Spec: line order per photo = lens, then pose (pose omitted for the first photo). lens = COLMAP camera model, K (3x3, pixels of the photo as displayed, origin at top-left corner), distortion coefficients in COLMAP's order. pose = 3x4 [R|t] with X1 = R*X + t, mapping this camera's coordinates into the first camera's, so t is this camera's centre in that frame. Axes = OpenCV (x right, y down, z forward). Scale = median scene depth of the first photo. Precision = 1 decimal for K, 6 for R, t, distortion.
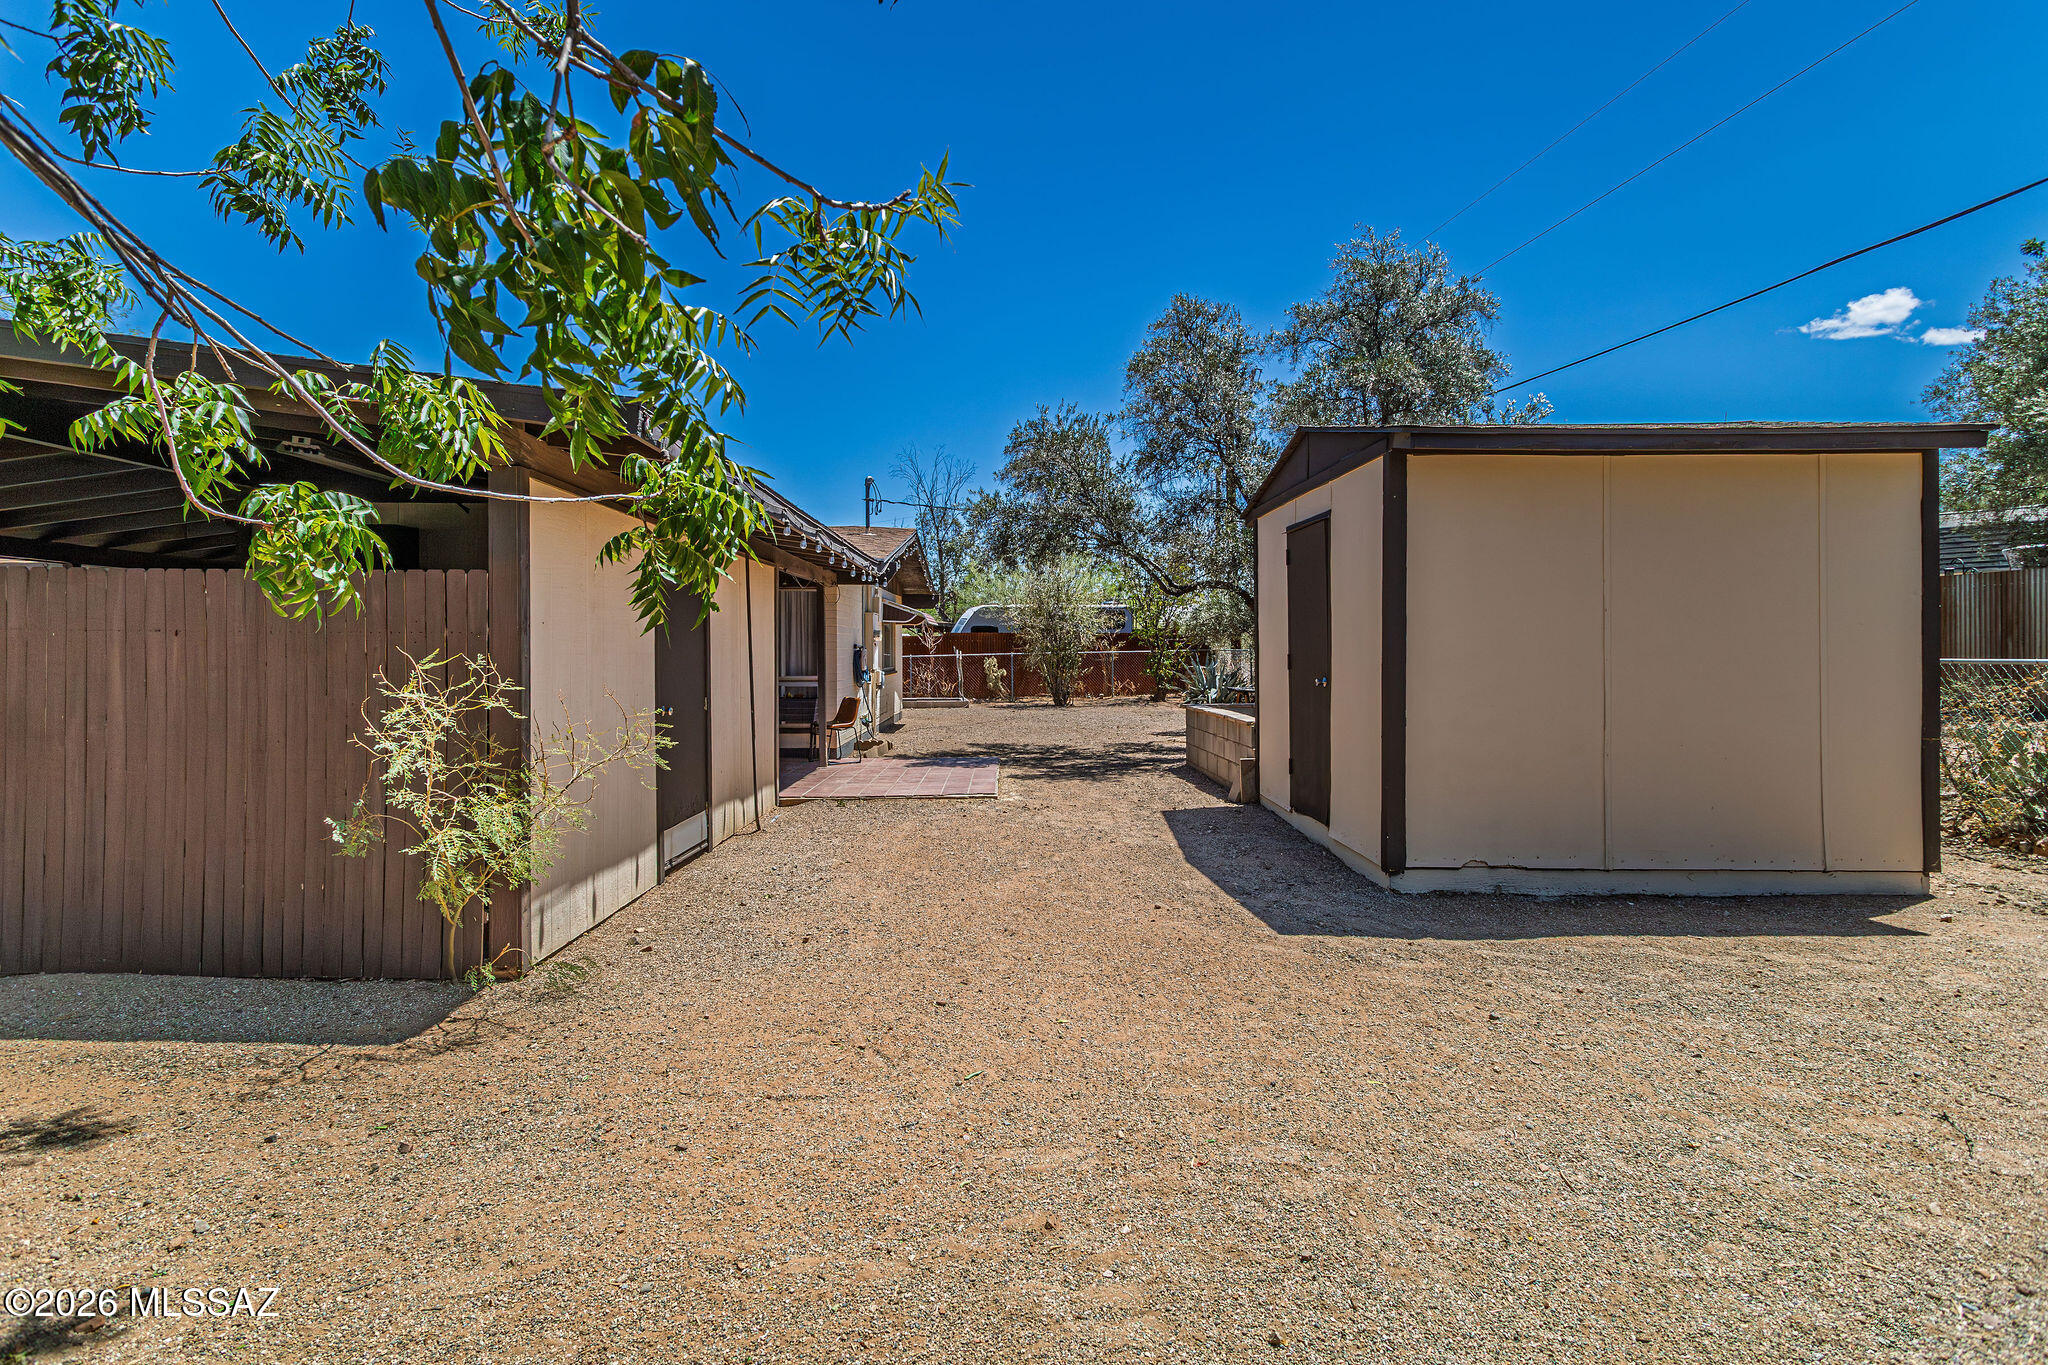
lens RADIAL K [[973.8, 0, 1002.6], [0, 973.8, 648.3], [0, 0, 1]] dist [0.001472, 0.001672]
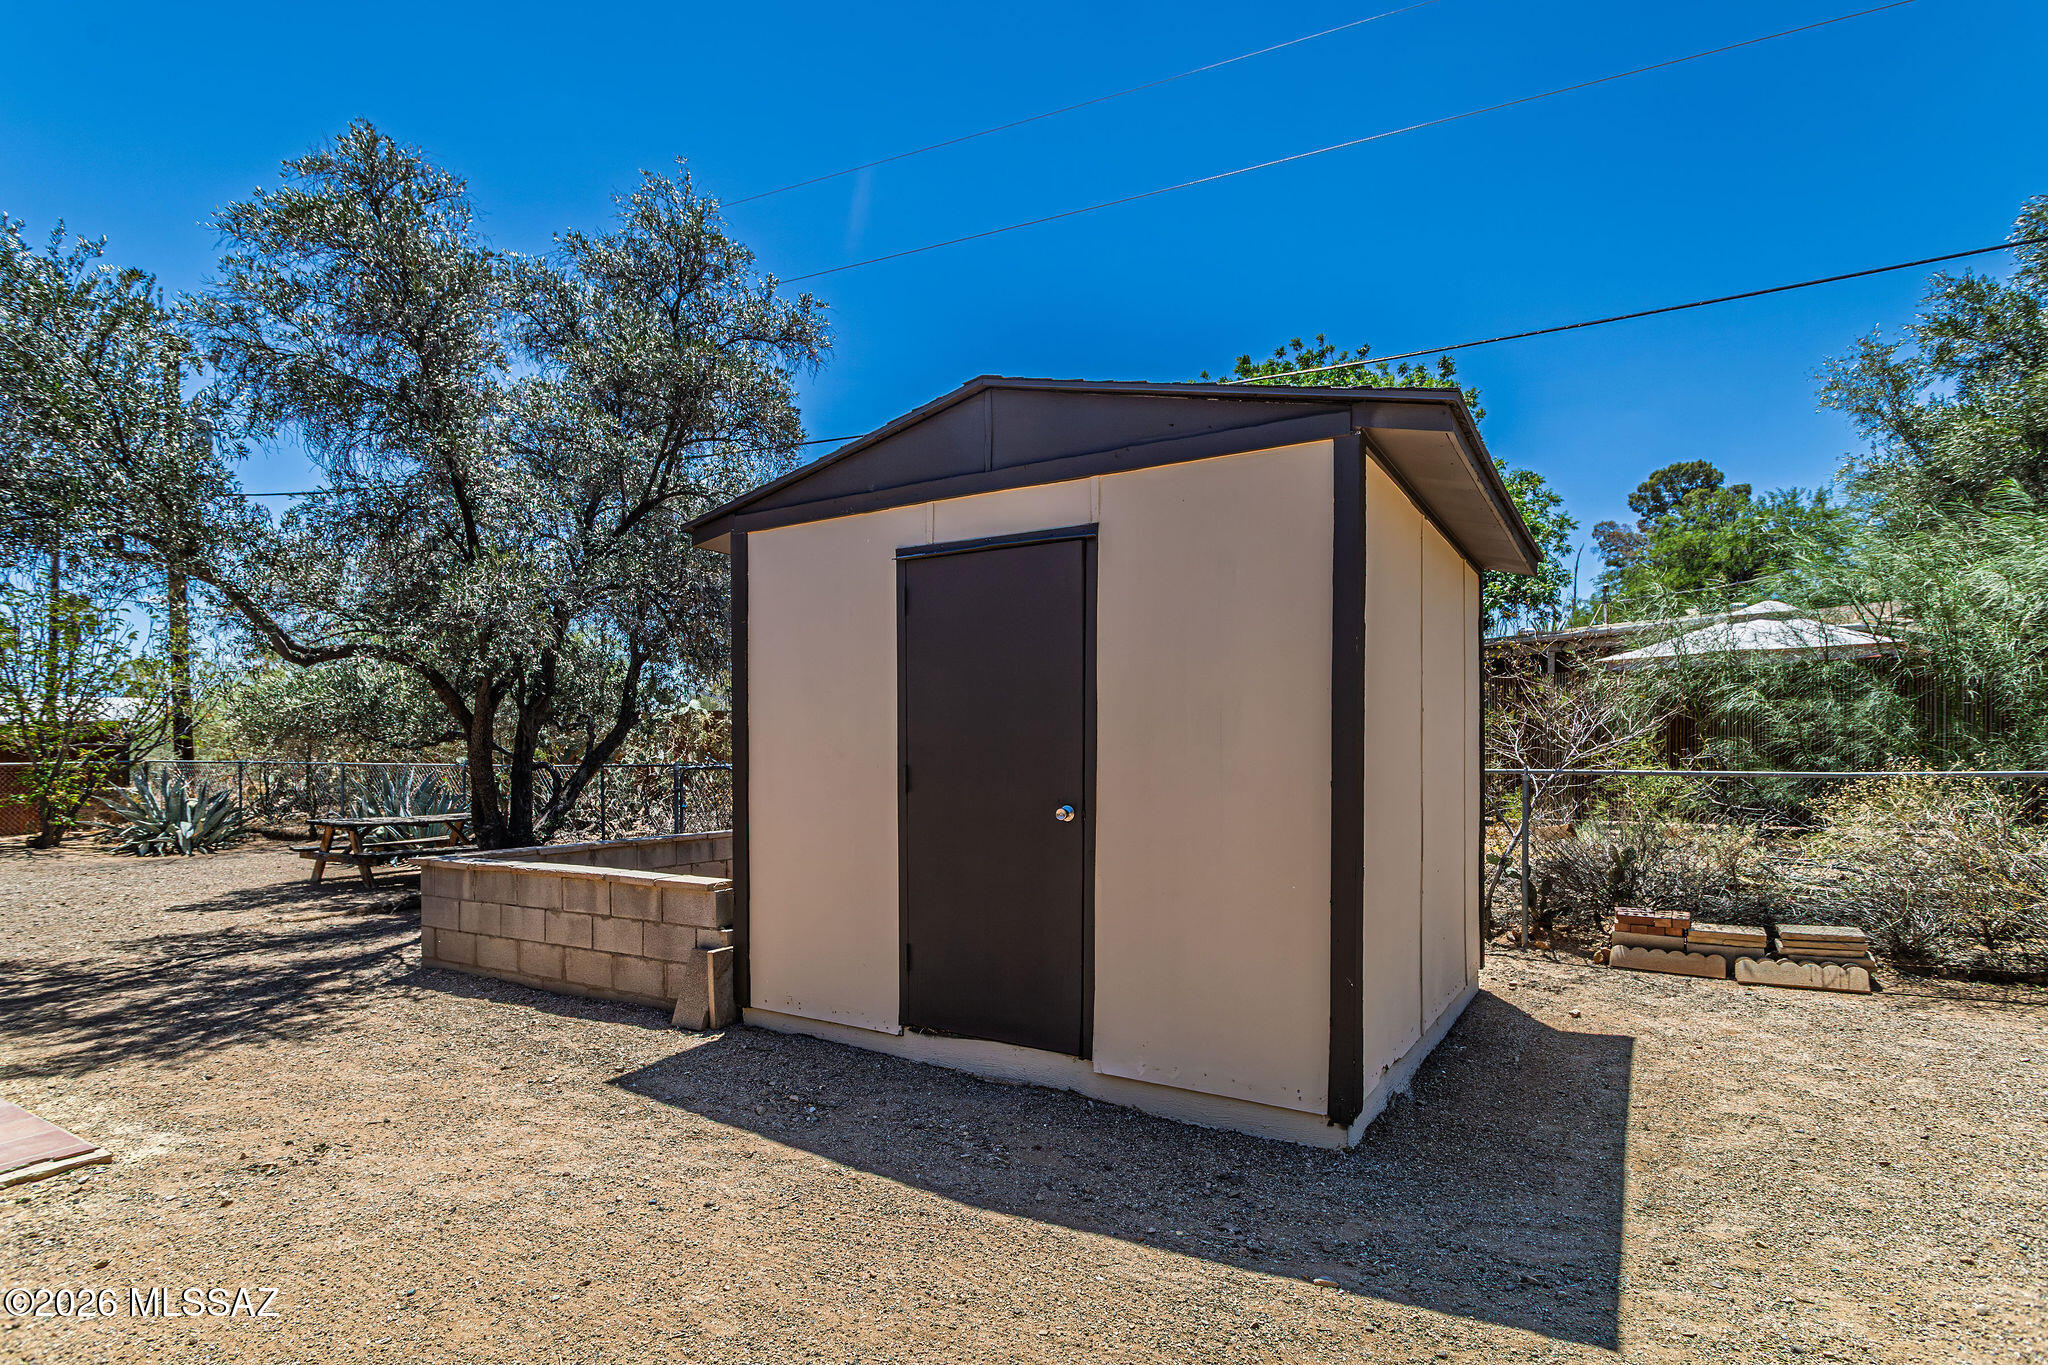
lens RADIAL K [[1019.9, 0, 1038.1], [0, 1019.9, 761.6], [0, 0, 1]] dist [-0.001106, -0.000205]
pose [[0.528764, 0.007616, 0.848735, -0.182131], [-0.006101, 0.999968, -0.005172, 0.005438], [-0.848747, -0.002443, 0.528794, 0.609899]]
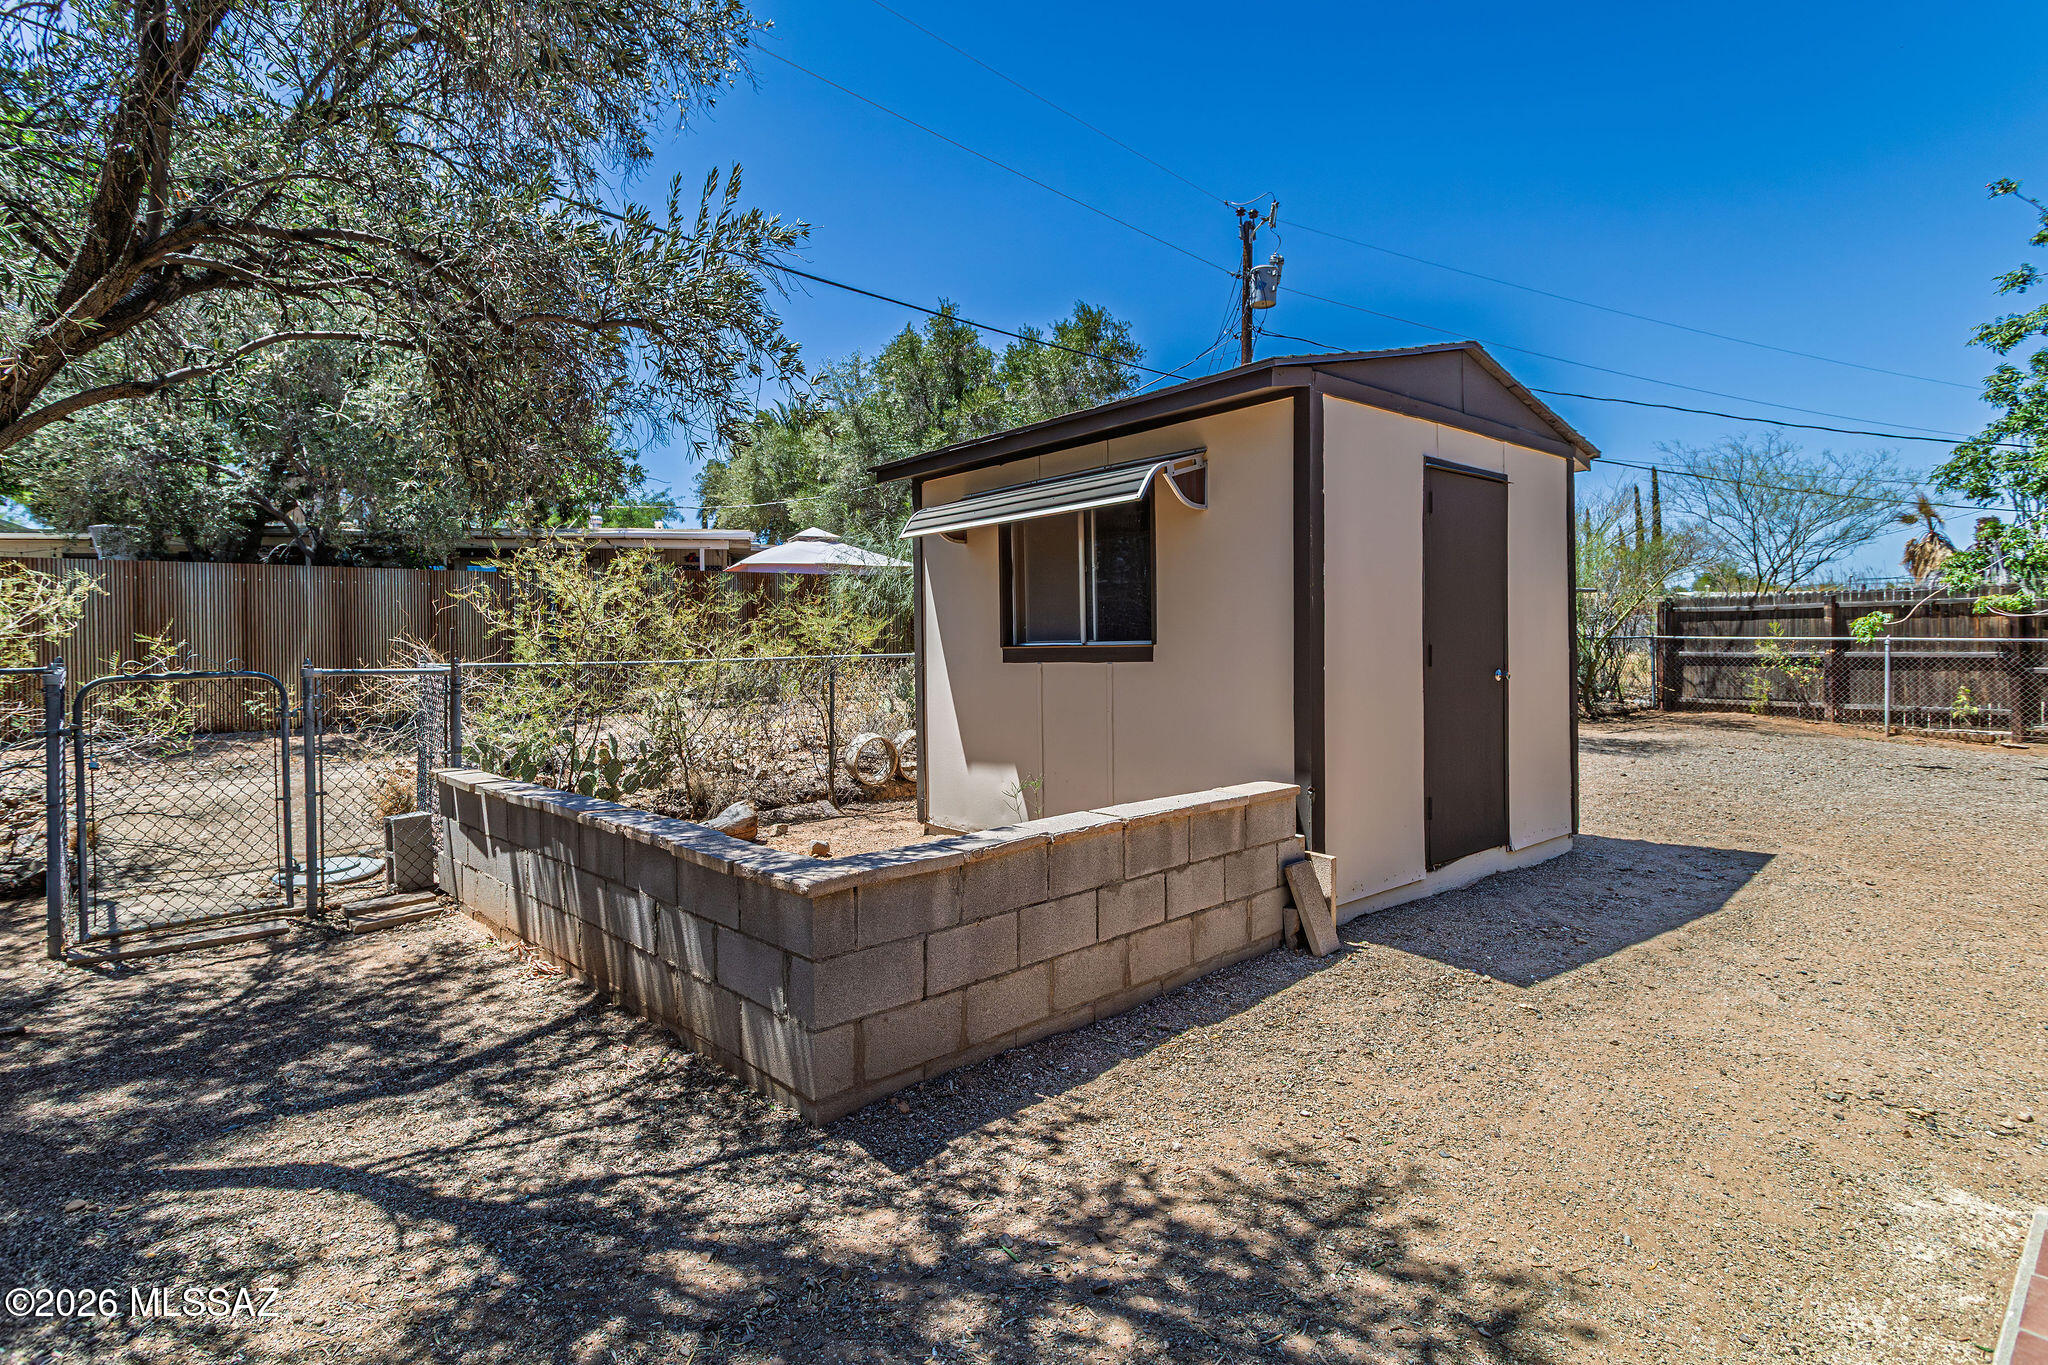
lens RADIAL K [[973.8, 0, 1002.6], [0, 973.8, 648.3], [0, 0, 1]] dist [0.001472, 0.001672]
pose [[-0.618002, 0.007498, 0.786141, -0.052761], [0.015850, 0.999870, 0.002923, 0.001254], [-0.786017, 0.014266, -0.618040, 1.664160]]
